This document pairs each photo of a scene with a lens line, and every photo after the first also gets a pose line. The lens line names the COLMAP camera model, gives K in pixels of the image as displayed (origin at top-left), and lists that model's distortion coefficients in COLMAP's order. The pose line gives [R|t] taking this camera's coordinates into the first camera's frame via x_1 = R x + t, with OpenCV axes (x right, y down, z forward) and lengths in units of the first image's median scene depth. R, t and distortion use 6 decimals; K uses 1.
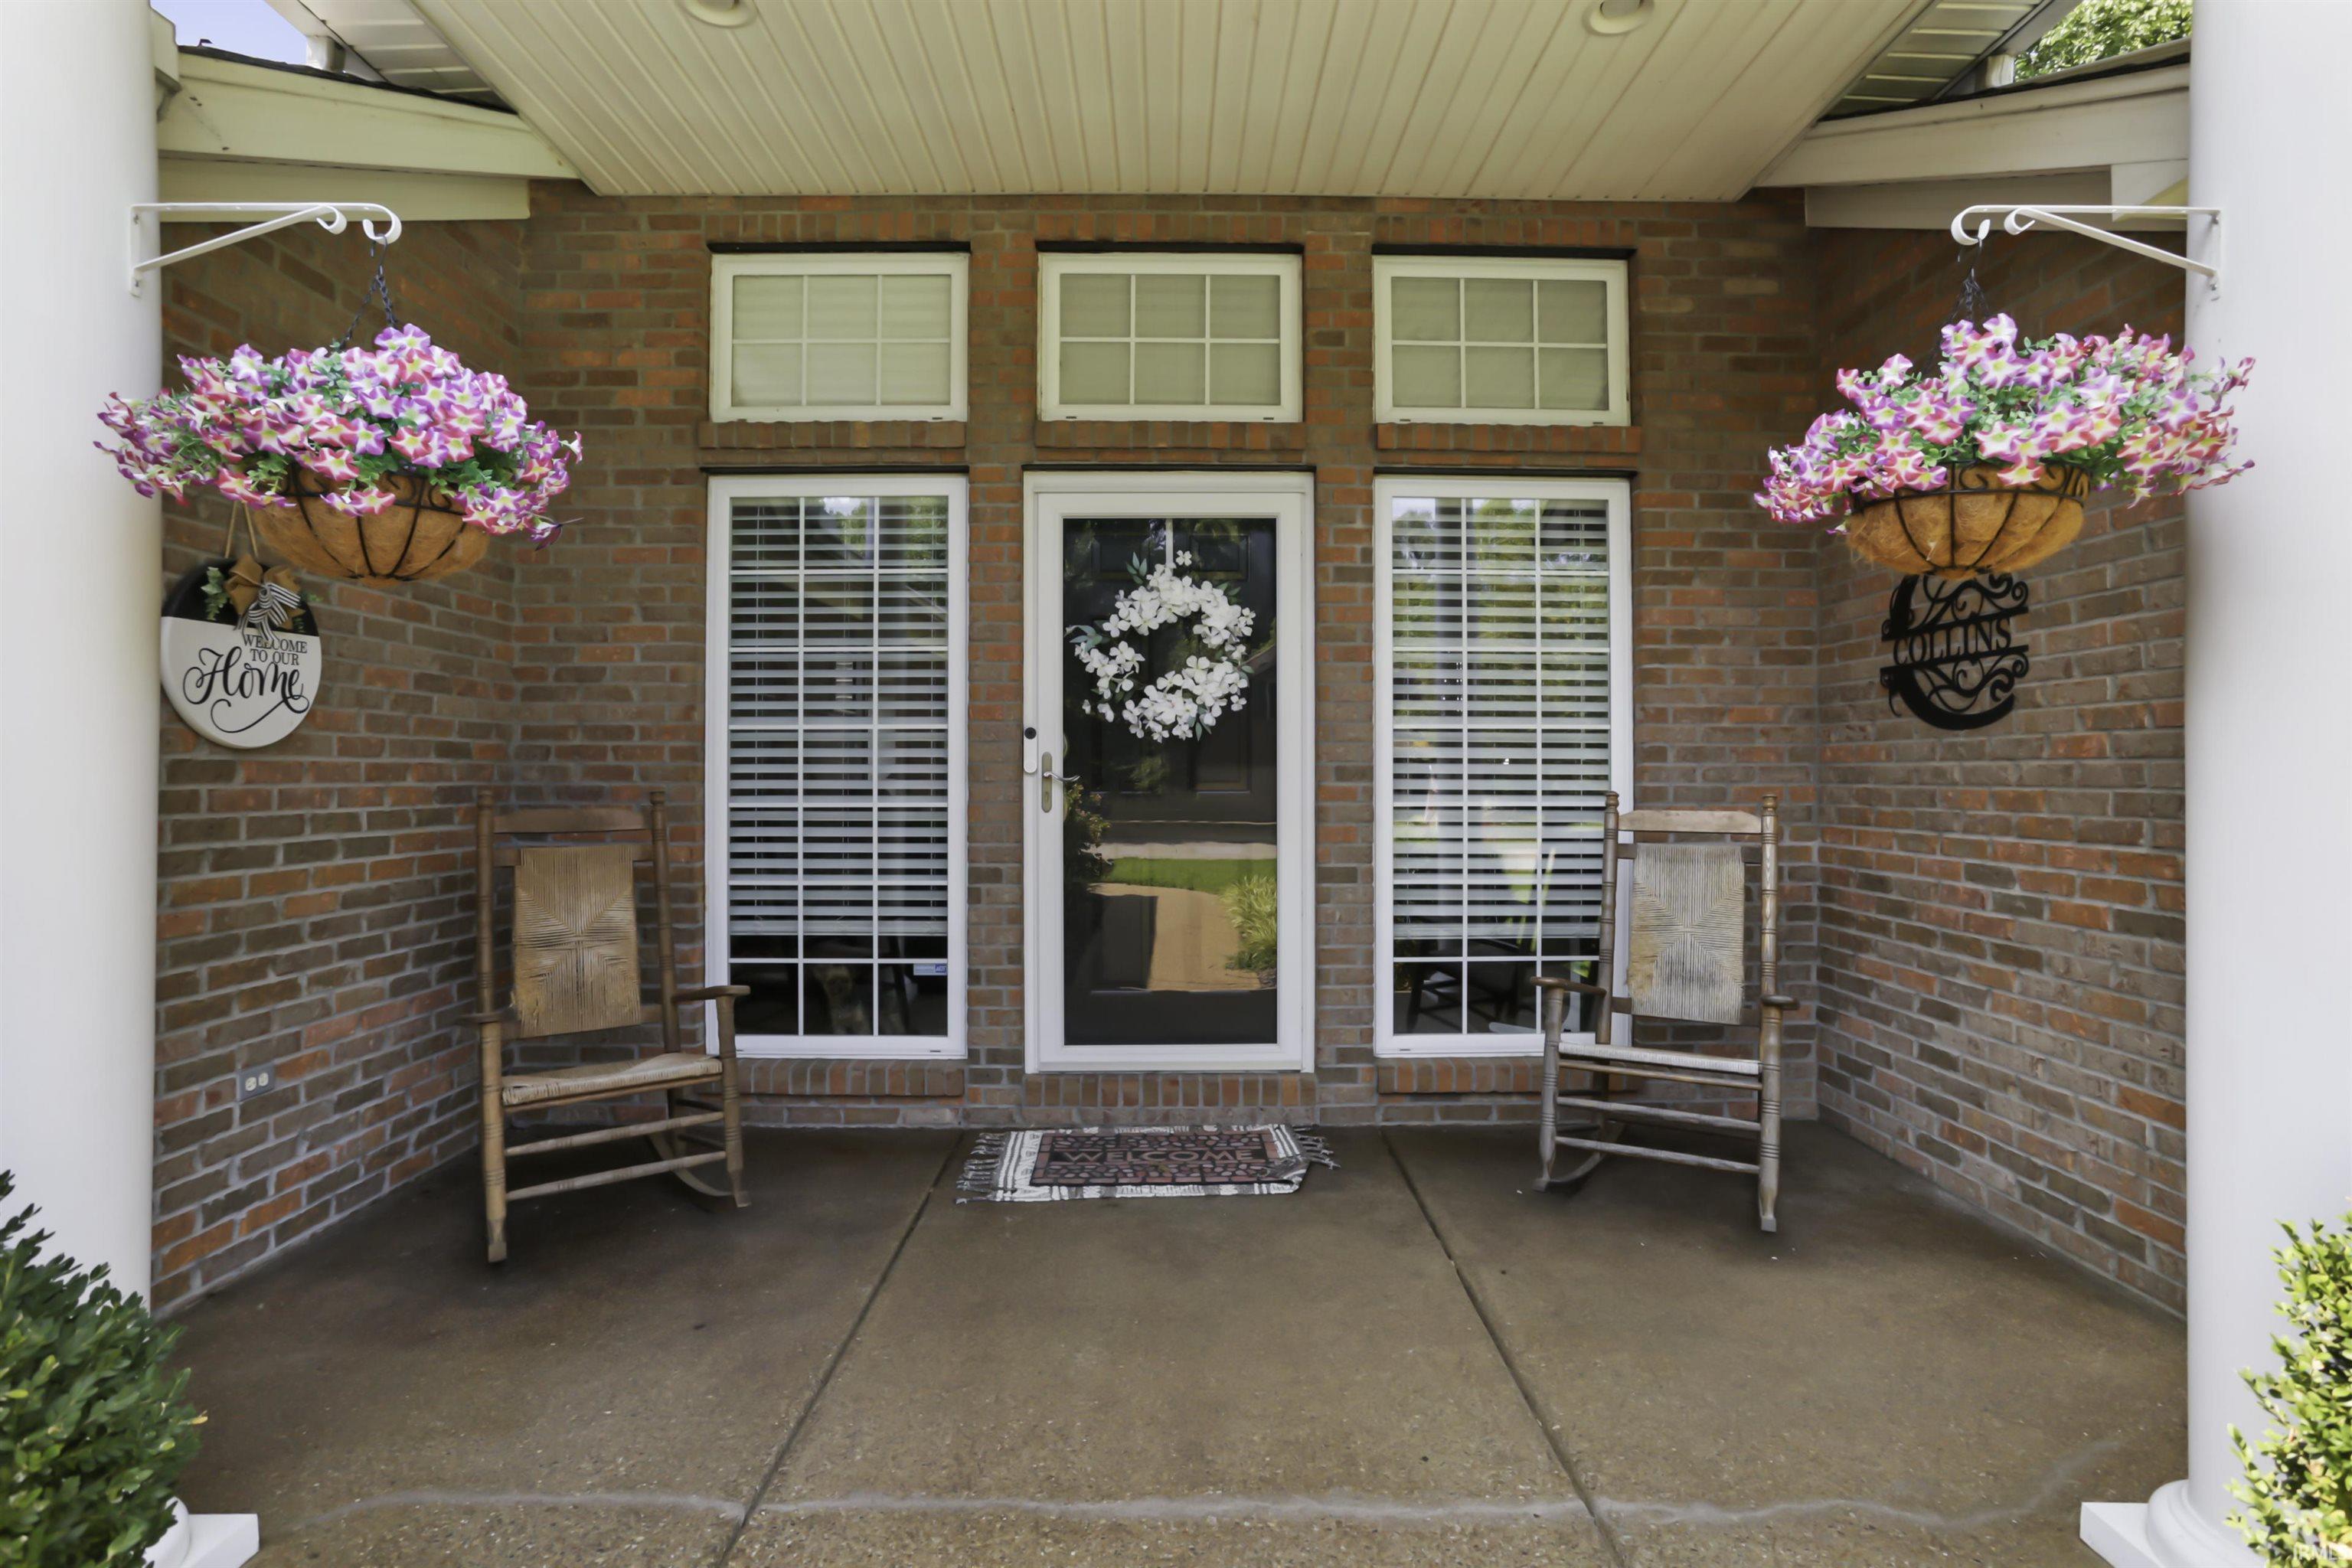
lens RADIAL K [[1154.4, 0, 1180.0], [0, 1154.4, 781.5], [0, 0, 1]] dist [-0.043845, 0.021114]
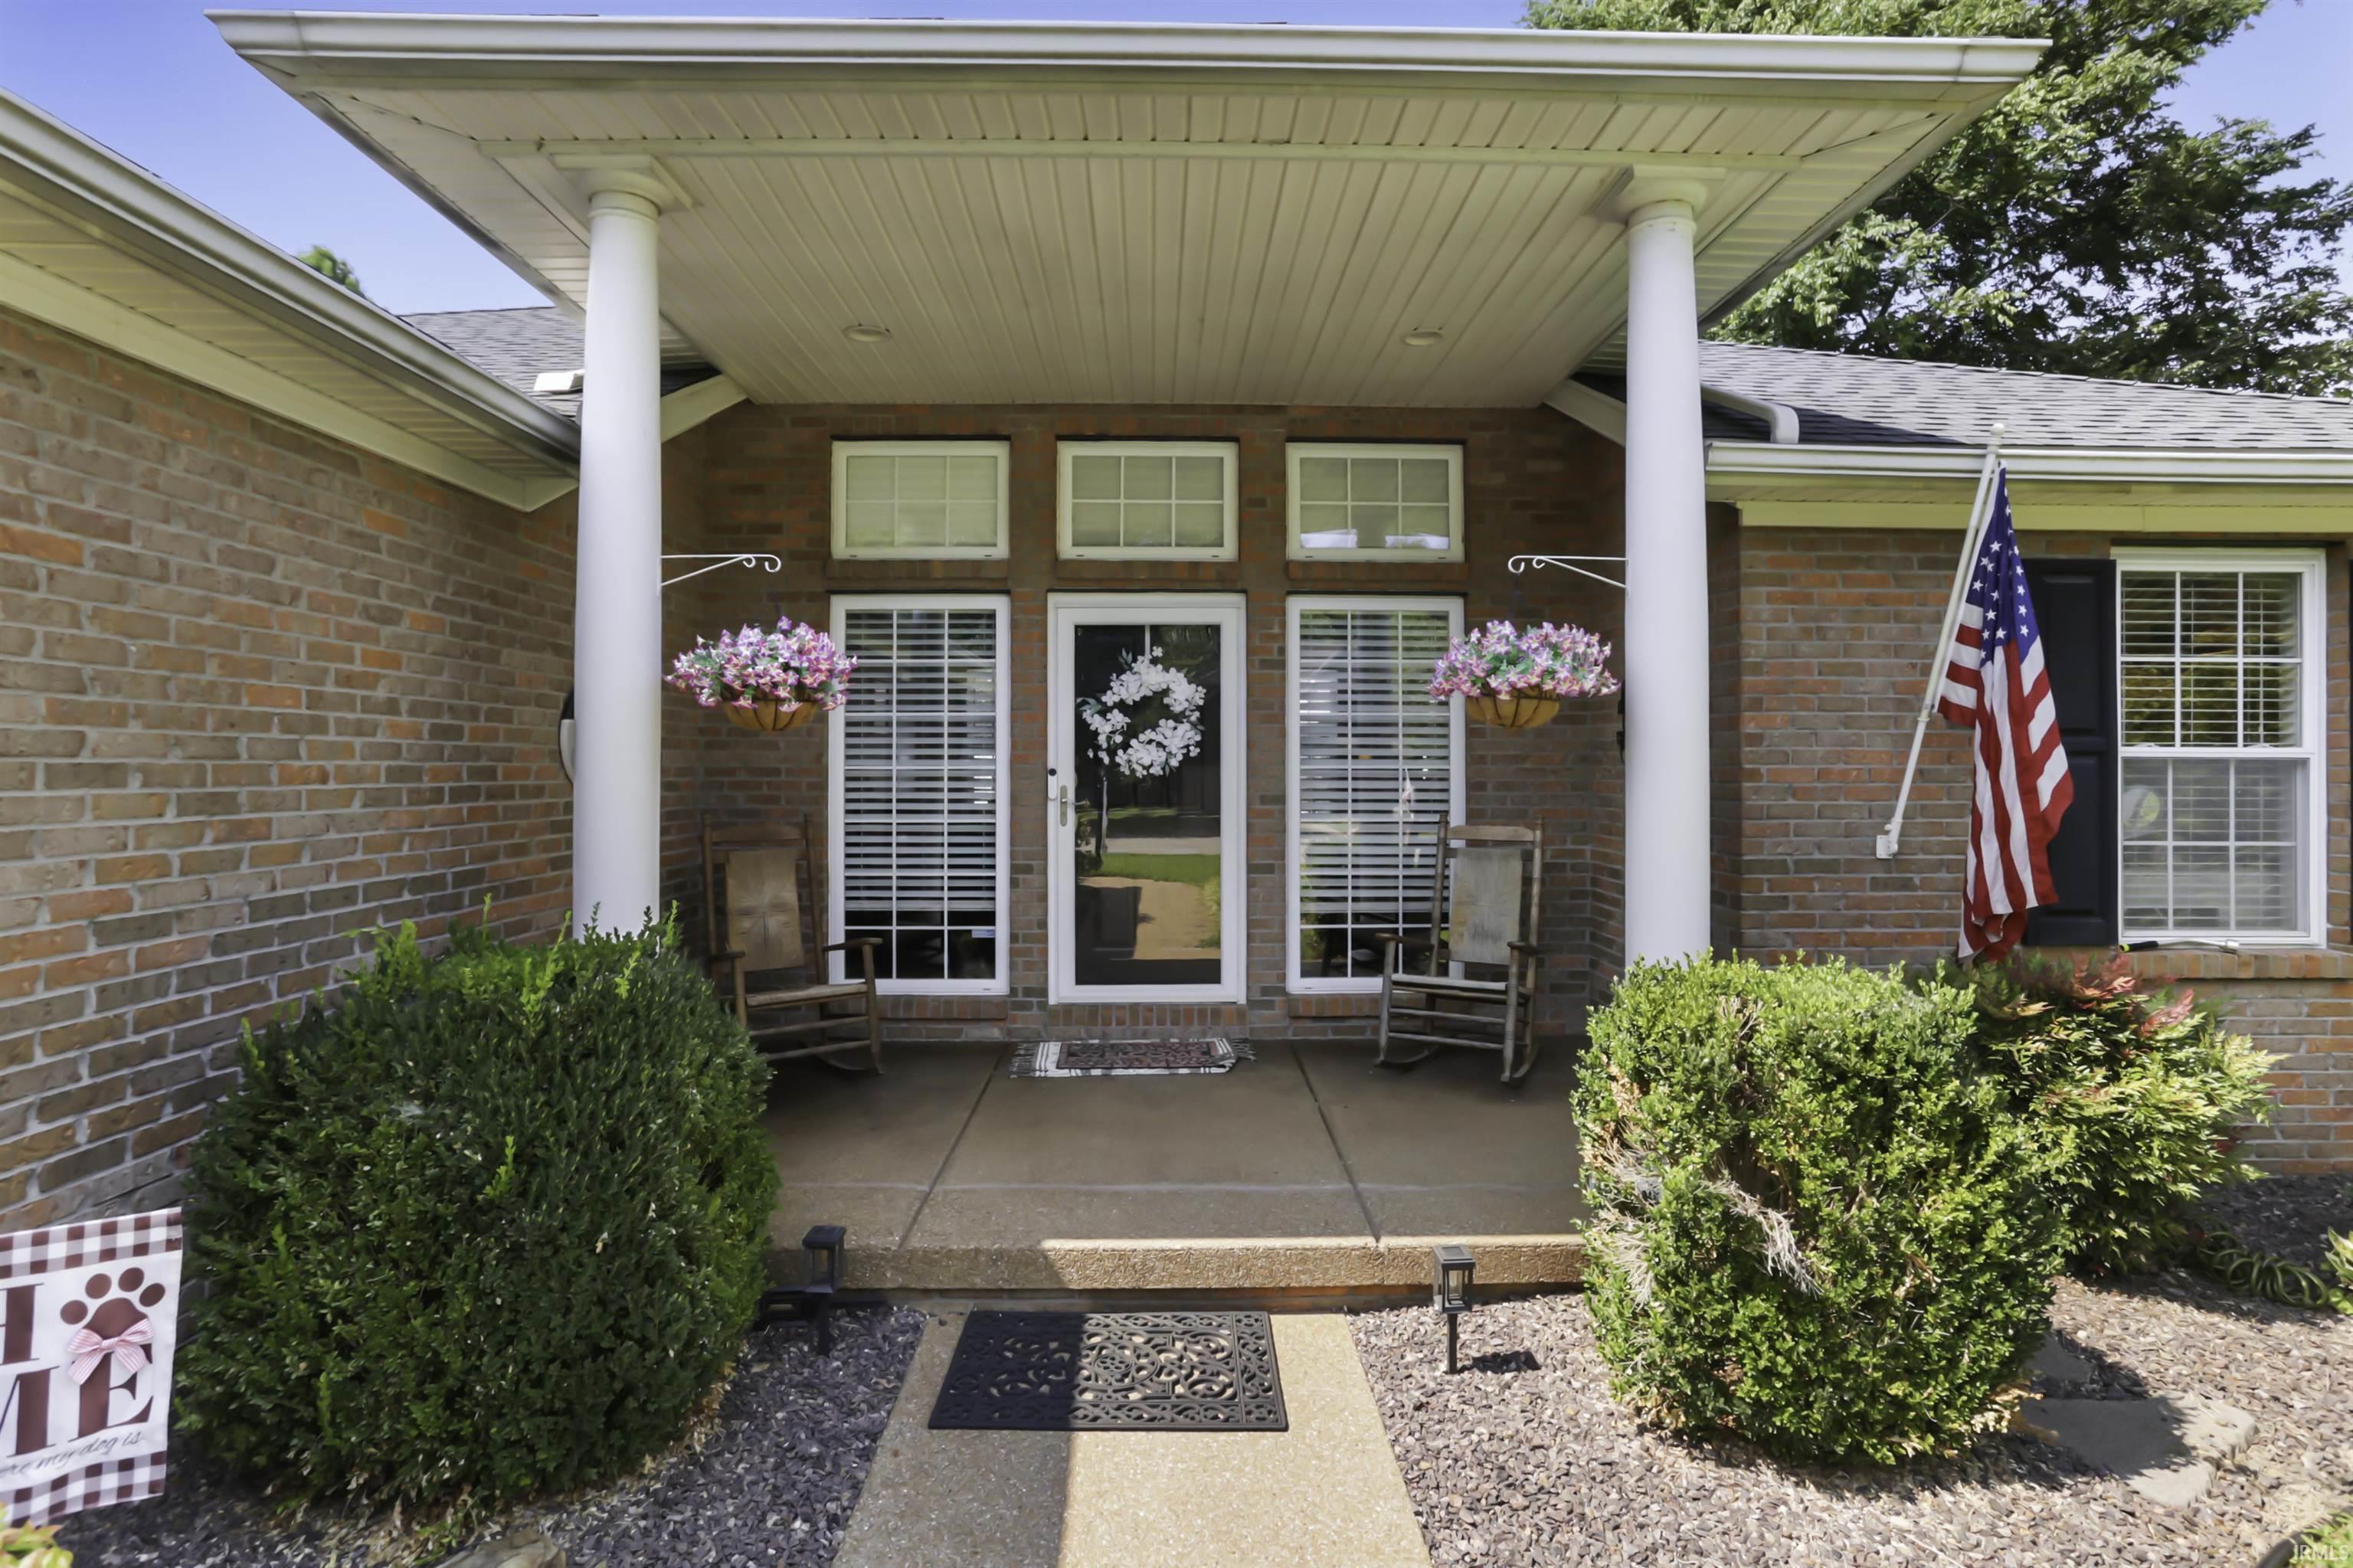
lens RADIAL K [[1154.9, 0, 1175.5], [0, 1154.9, 773.4], [0, 0, 1]] dist [-0.043845, 0.021114]
pose [[0.999970, -0.000096, 0.007774, 0.015325], [0.000116, 0.999997, -0.002548, -0.036532], [-0.007774, 0.002549, 0.999967, -0.470212]]
